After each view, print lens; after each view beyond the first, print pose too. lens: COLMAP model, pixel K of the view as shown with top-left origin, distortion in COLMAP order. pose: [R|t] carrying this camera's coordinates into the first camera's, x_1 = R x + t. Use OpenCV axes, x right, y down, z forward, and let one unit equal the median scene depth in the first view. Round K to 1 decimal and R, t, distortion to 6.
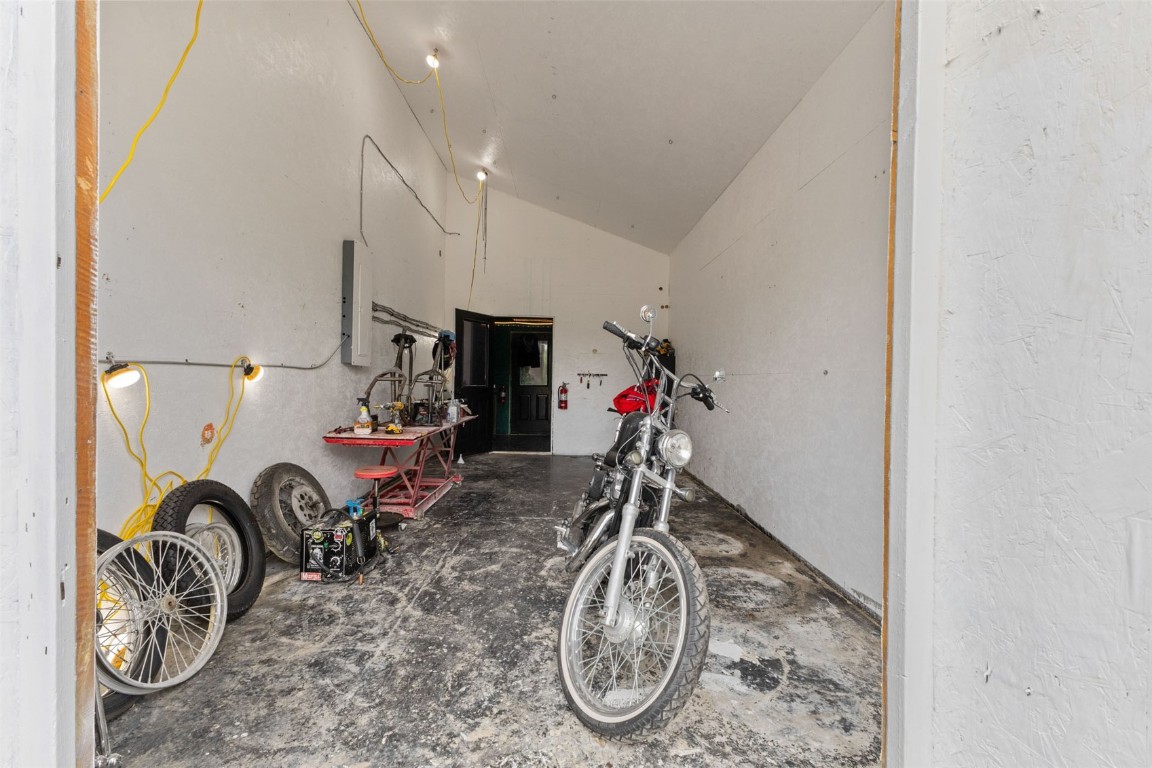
lens RADIAL K [[495.2, 0, 575.8], [0, 495.2, 383.3], [0, 0, 1]] dist [-0.000048, 0.000007]
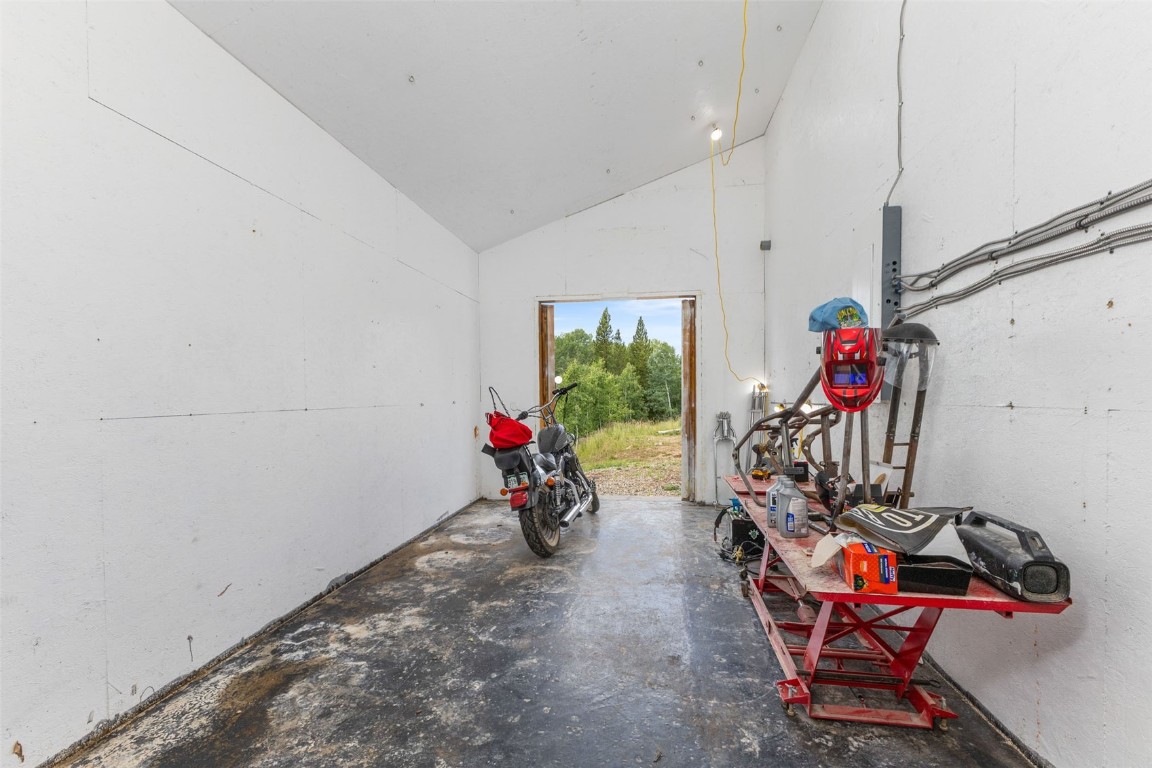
lens RADIAL K [[495.2, 0, 574.7], [0, 495.2, 388.8], [0, 0, 1]] dist [-0.000048, 0.000007]
pose [[-0.985720, -0.006422, 0.168267, -0.195591], [-0.006468, 0.999979, 0.000272, -0.059931], [-0.168266, -0.000820, -0.985741, 2.057141]]
